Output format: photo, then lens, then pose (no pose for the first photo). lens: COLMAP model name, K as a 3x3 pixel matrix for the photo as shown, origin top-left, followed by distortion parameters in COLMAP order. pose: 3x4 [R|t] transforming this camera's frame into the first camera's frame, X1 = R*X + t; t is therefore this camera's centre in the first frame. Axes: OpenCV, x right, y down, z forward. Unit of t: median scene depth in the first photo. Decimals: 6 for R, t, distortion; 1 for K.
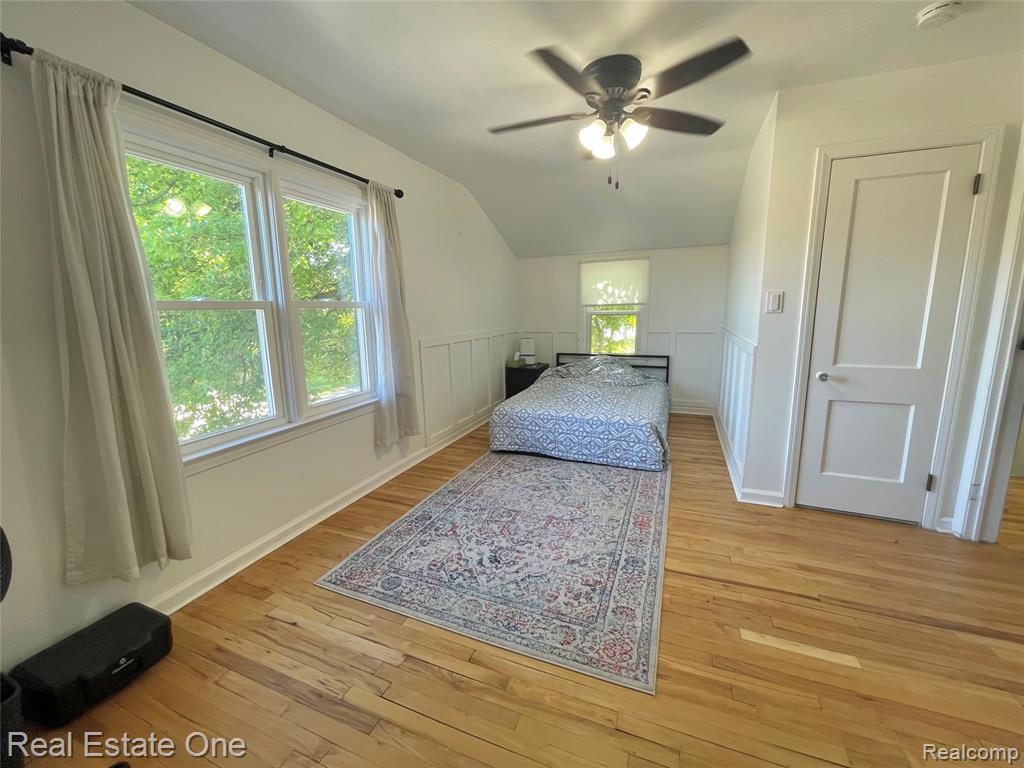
lens RADIAL K [[409.4, 0, 515.7], [0, 409.4, 380.0], [0, 0, 1]] dist [-0.000388, -0.000132]
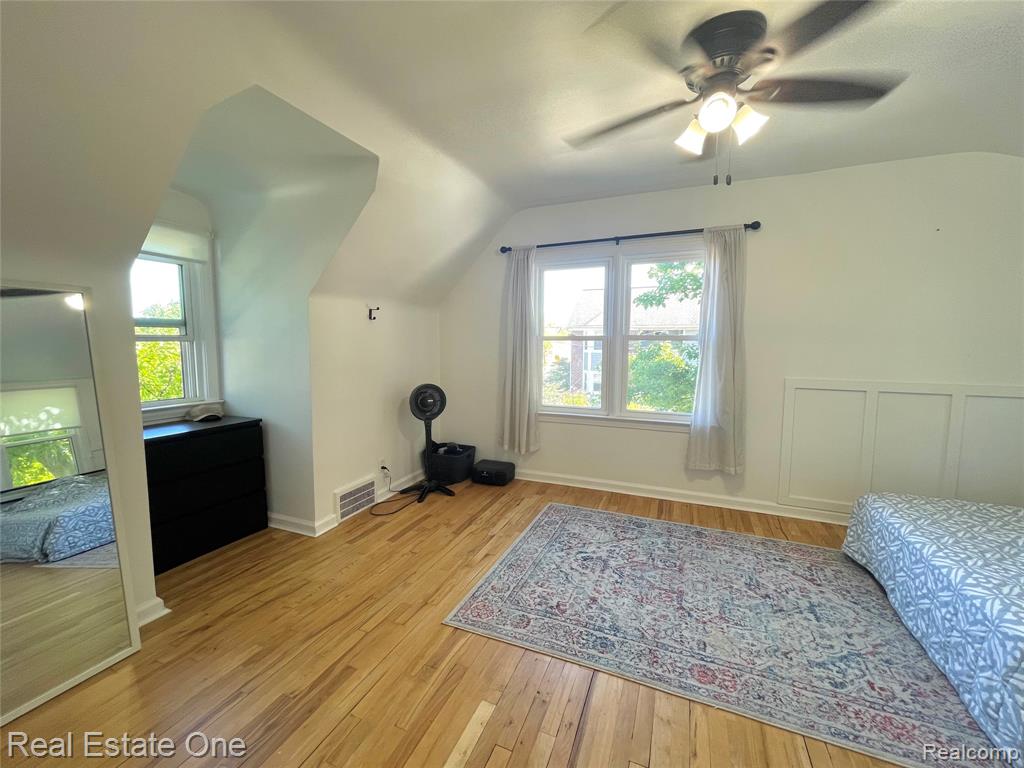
lens RADIAL K [[409.4, 0, 515.2], [0, 409.4, 379.0], [0, 0, 1]] dist [-0.000388, -0.000132]
pose [[-0.005041, 0.109681, -0.993954, 0.907355], [-0.181573, 0.977344, 0.108769, -0.125513], [0.983365, 0.181023, 0.014988, 0.604147]]
